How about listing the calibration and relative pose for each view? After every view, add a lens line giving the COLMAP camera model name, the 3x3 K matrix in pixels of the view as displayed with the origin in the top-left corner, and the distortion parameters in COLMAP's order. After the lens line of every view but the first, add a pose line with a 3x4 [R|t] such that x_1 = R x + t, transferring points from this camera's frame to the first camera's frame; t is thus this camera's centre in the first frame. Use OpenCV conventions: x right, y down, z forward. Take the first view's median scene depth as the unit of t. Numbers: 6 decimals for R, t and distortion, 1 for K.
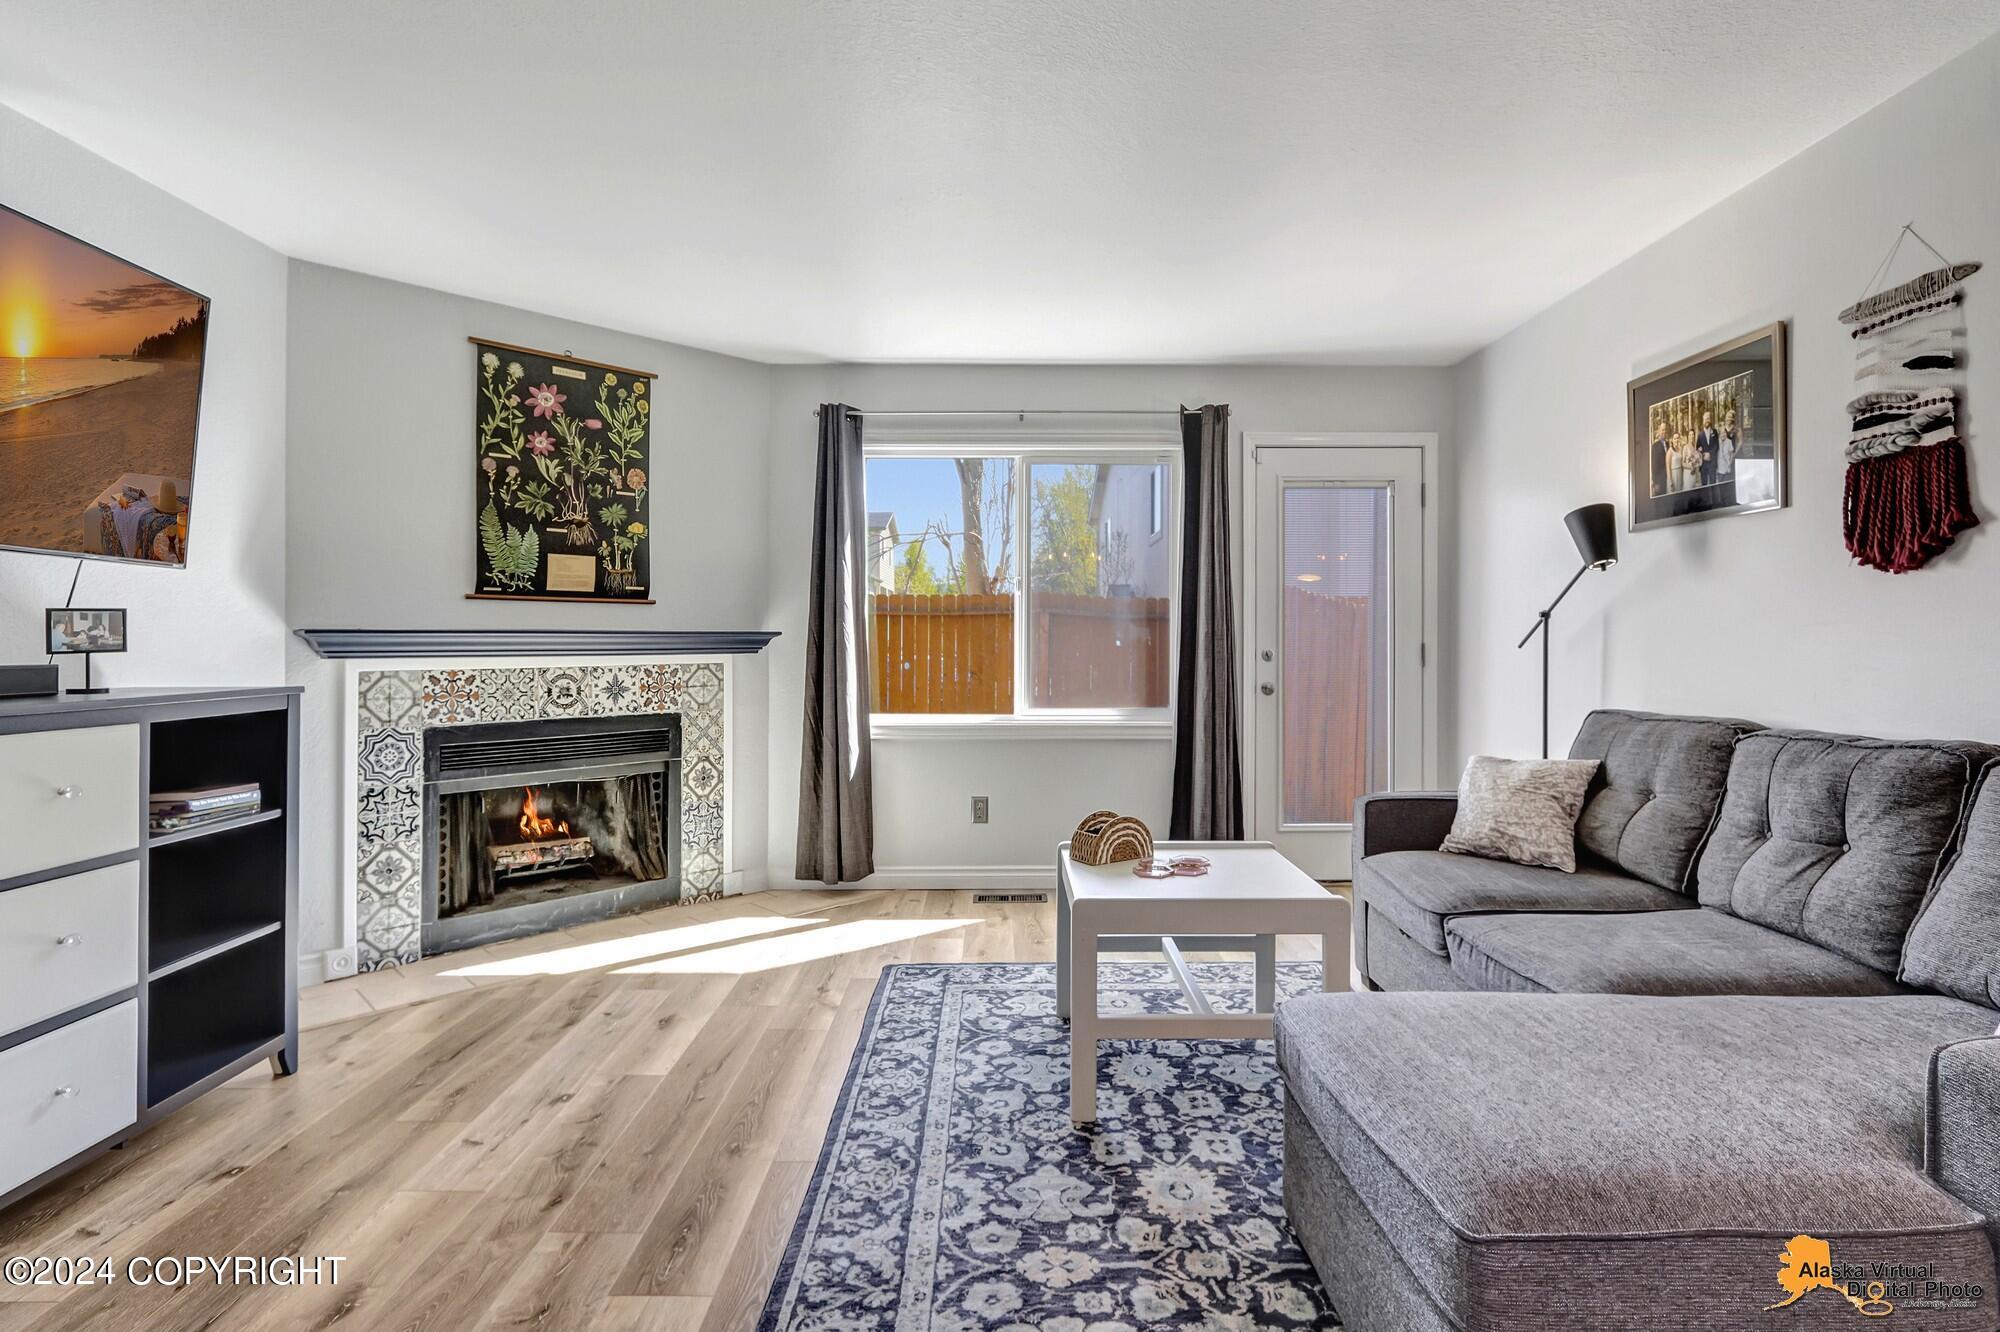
lens RADIAL K [[941.8, 0, 1094.3], [0, 941.8, 644.3], [0, 0, 1]] dist [-0.020938, 0.003770]
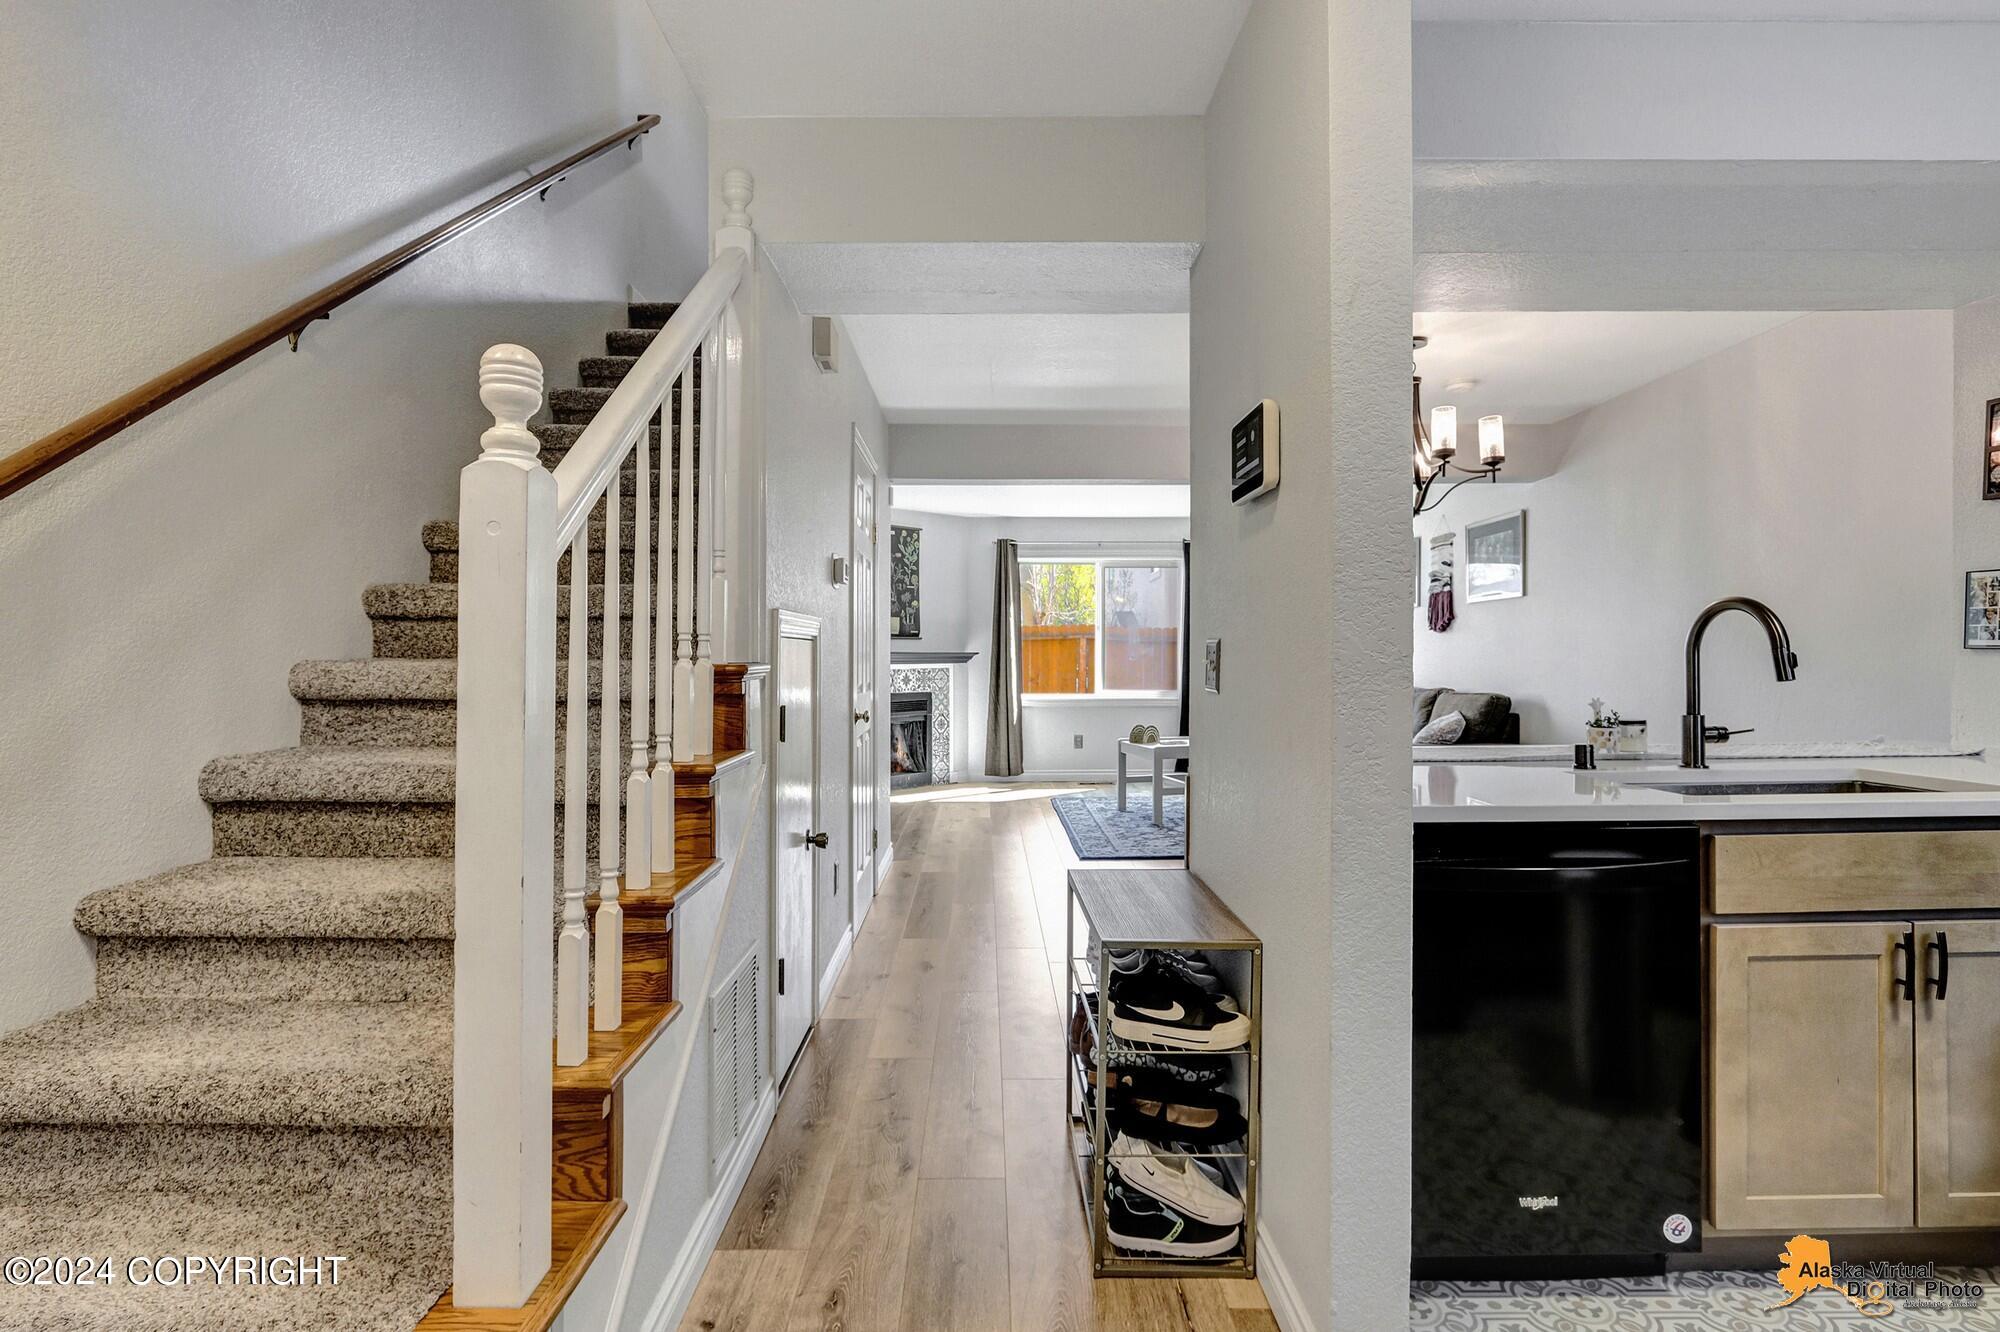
lens RADIAL K [[941.8, 0, 998.8], [0, 941.8, 675.4], [0, 0, 1]] dist [-0.020938, 0.003770]
pose [[0.995805, -0.001006, -0.091497, -0.132031], [0.002256, 0.999906, 0.013557, 0.009109], [0.091475, -0.013707, 0.995713, -1.170304]]
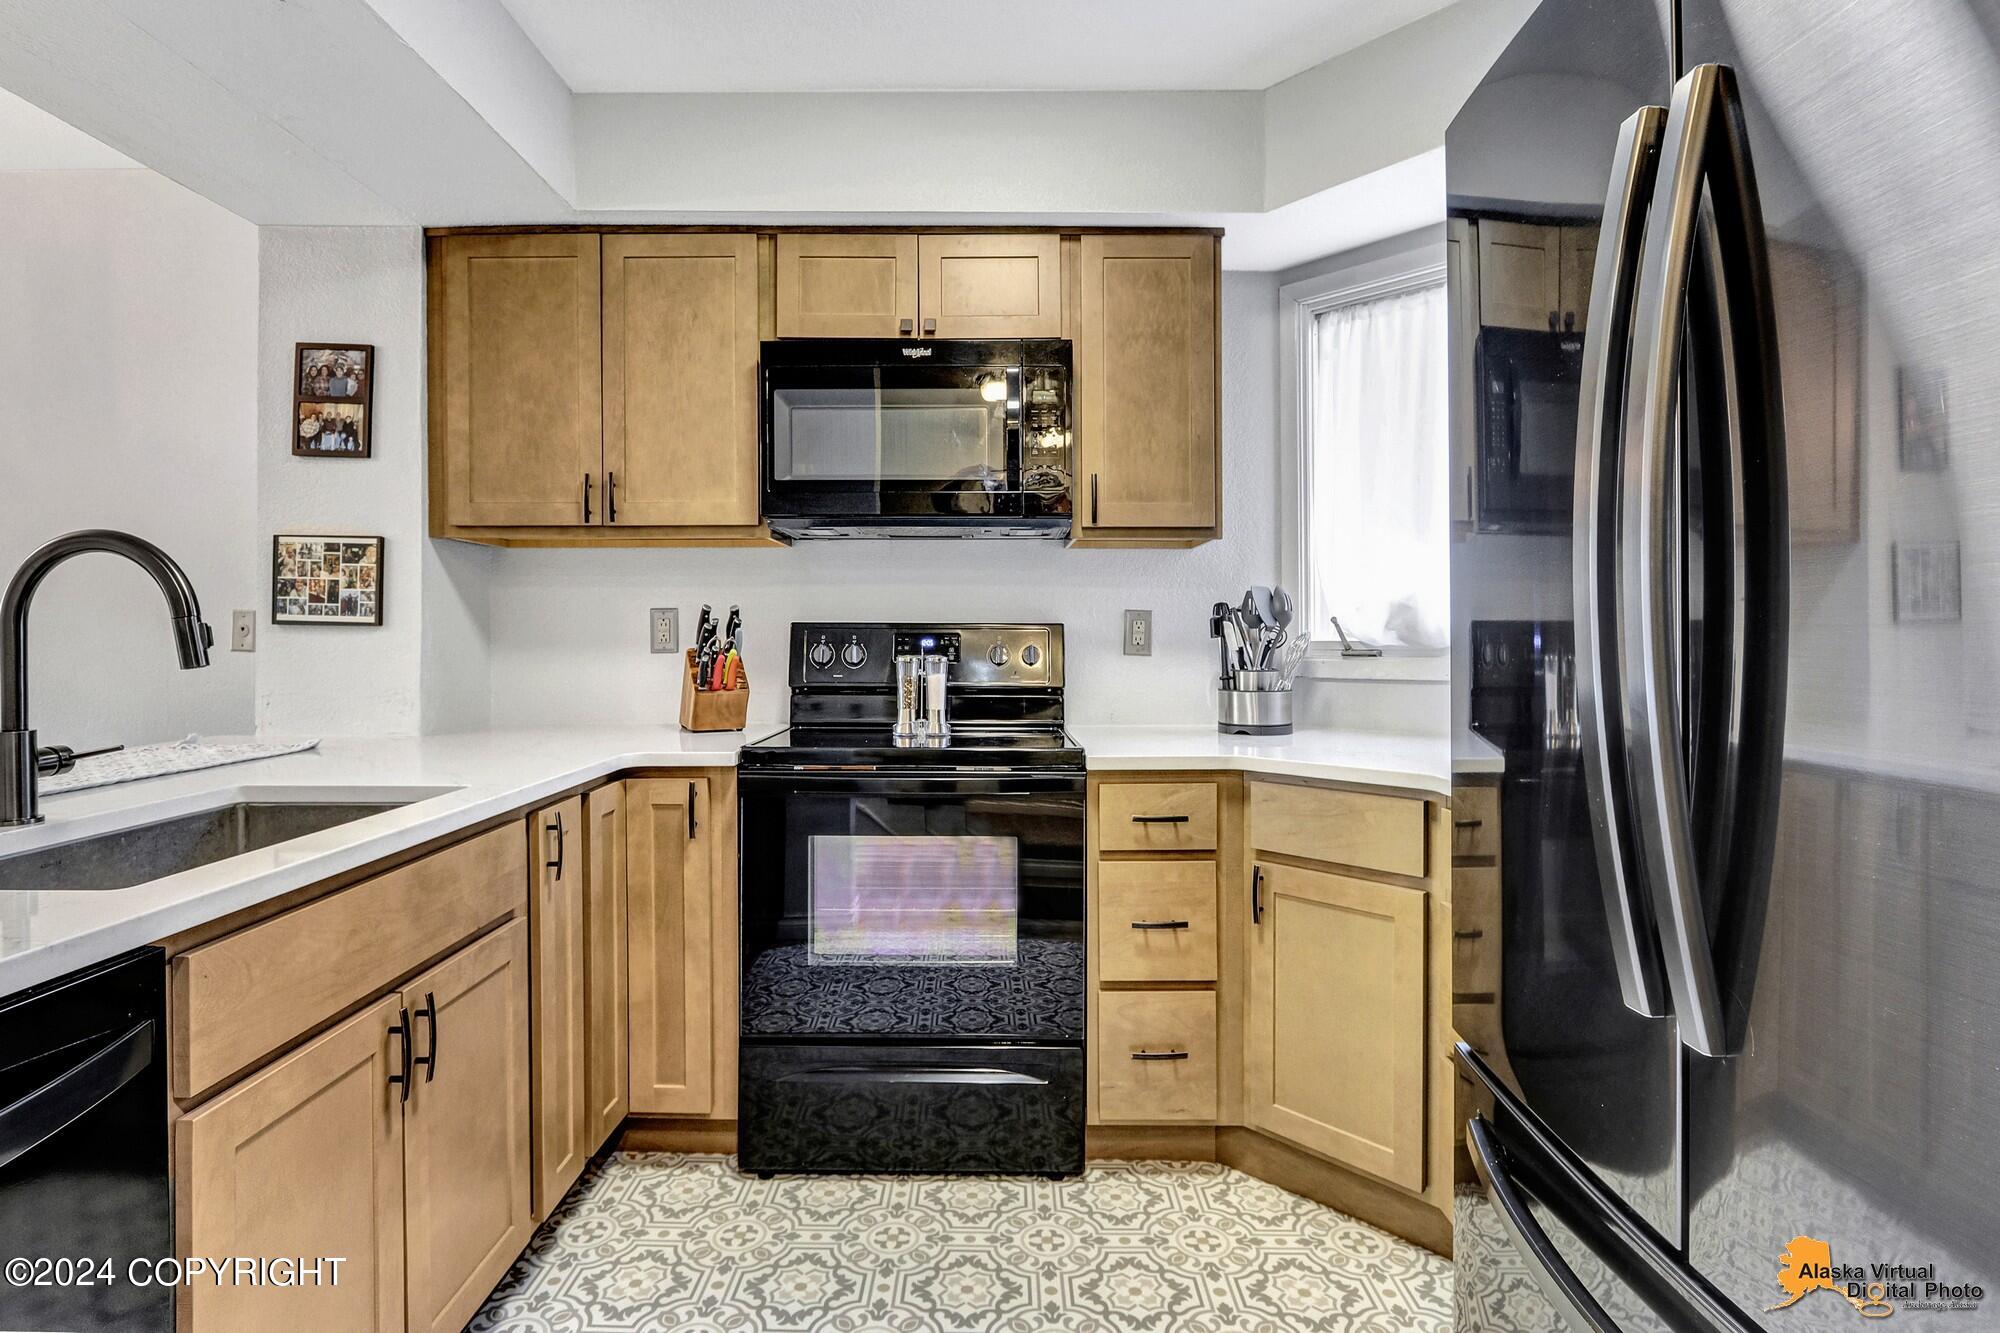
lens RADIAL K [[1003.3, 0, 934.3], [0, 1003.3, 632.2], [0, 0, 1]] dist [-0.010510, 0.000998]
pose [[0.120993, 0.008032, 0.992621, -0.061594], [-0.000163, 0.999967, -0.008071, 0.010682], [-0.992653, 0.000815, 0.120991, -0.908284]]
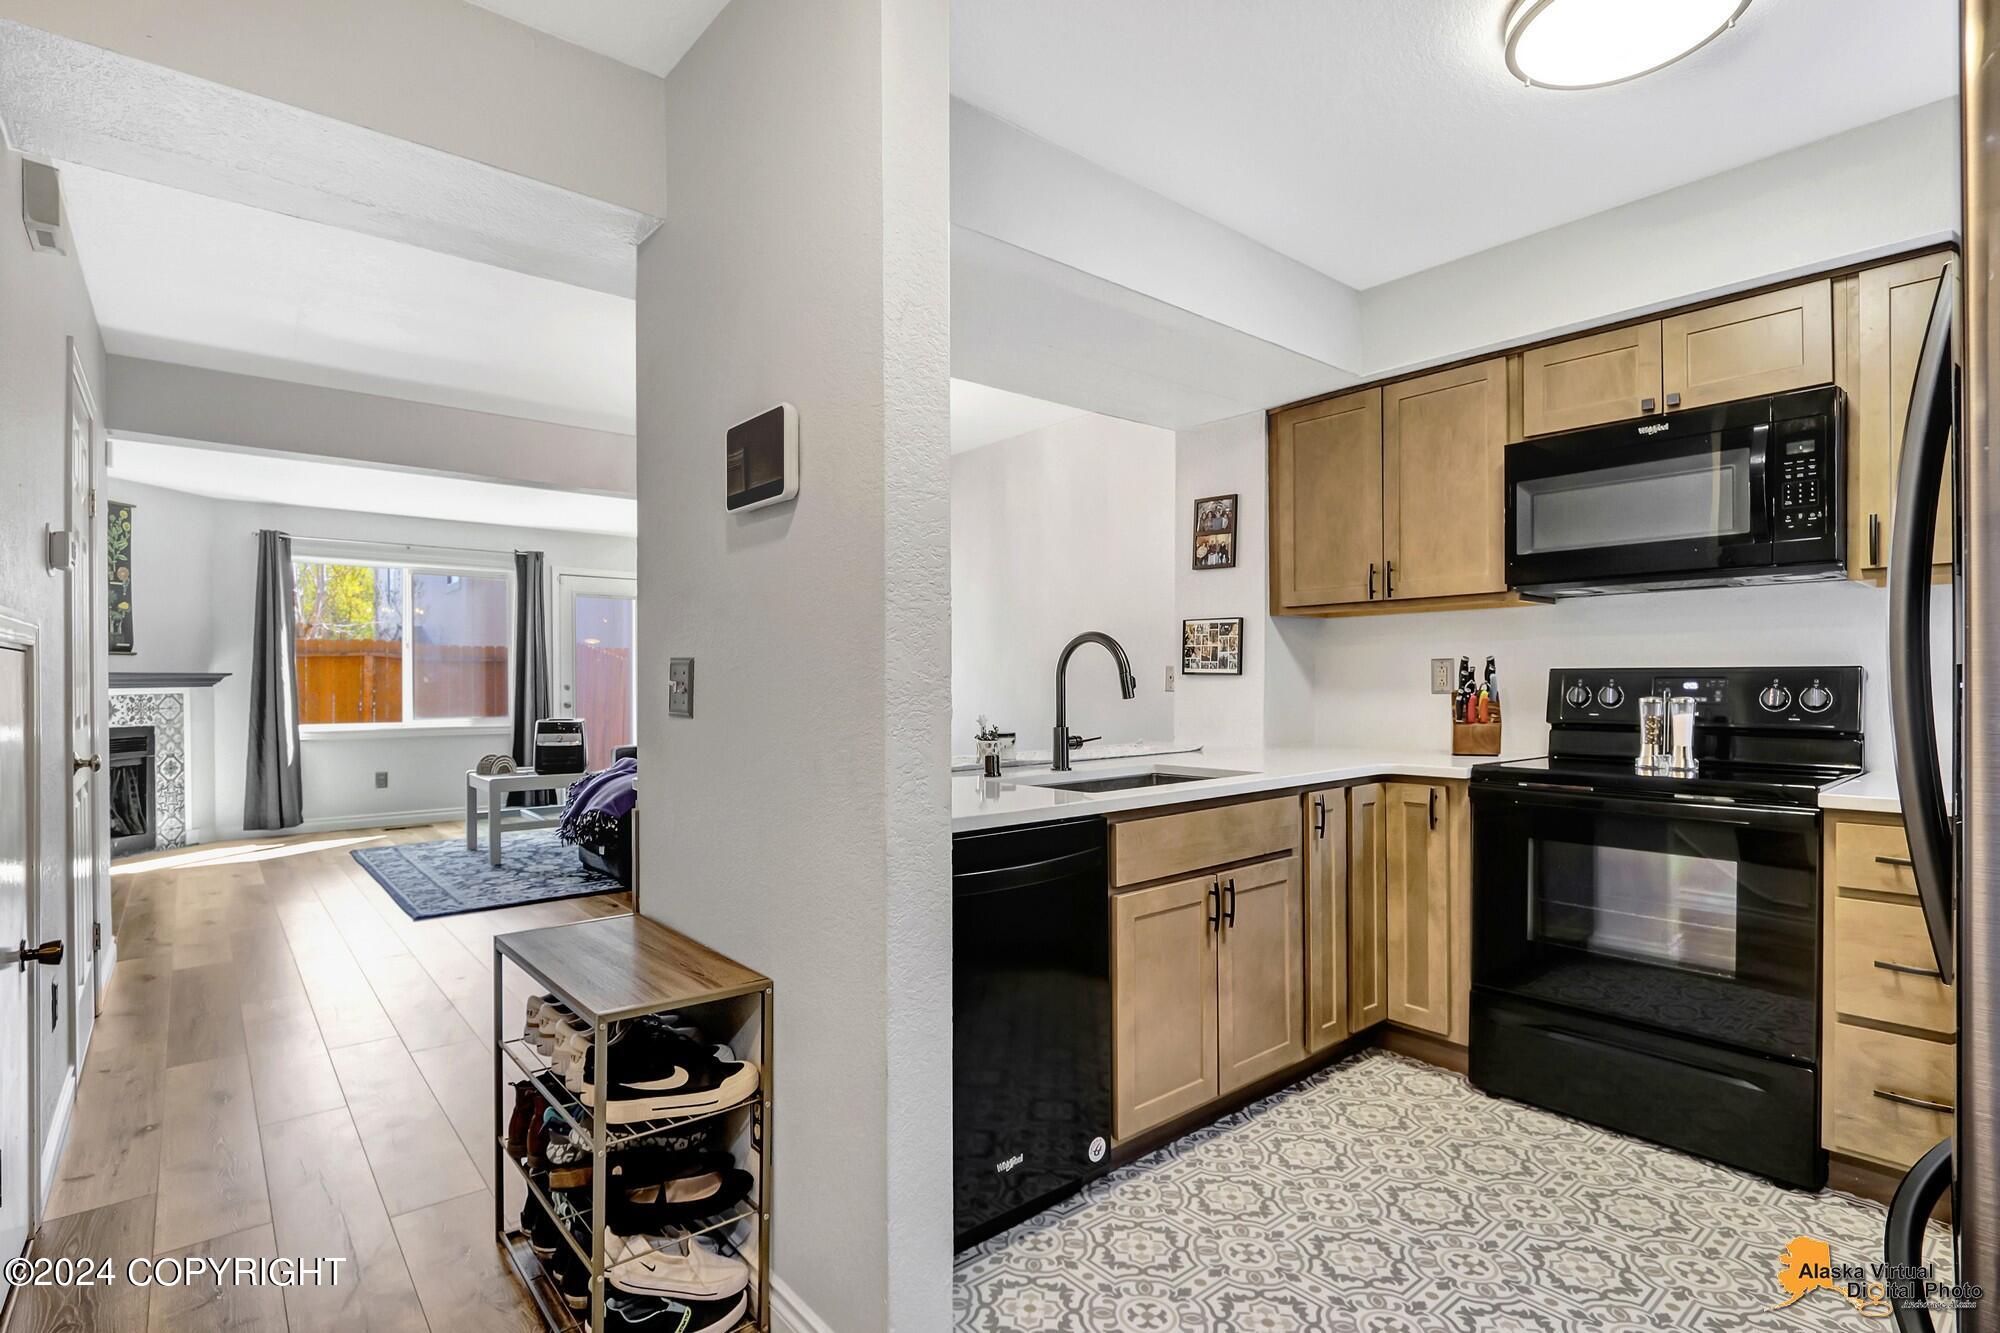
lens RADIAL K [[941.8, 0, 967.1], [0, 941.8, 696.2], [0, 0, 1]] dist [-0.020938, 0.003770]
pose [[0.830073, -0.008748, 0.557585, -0.218499], [0.002366, 0.999923, 0.012166, 0.010157], [-0.557649, -0.008779, 0.830030, -1.107066]]
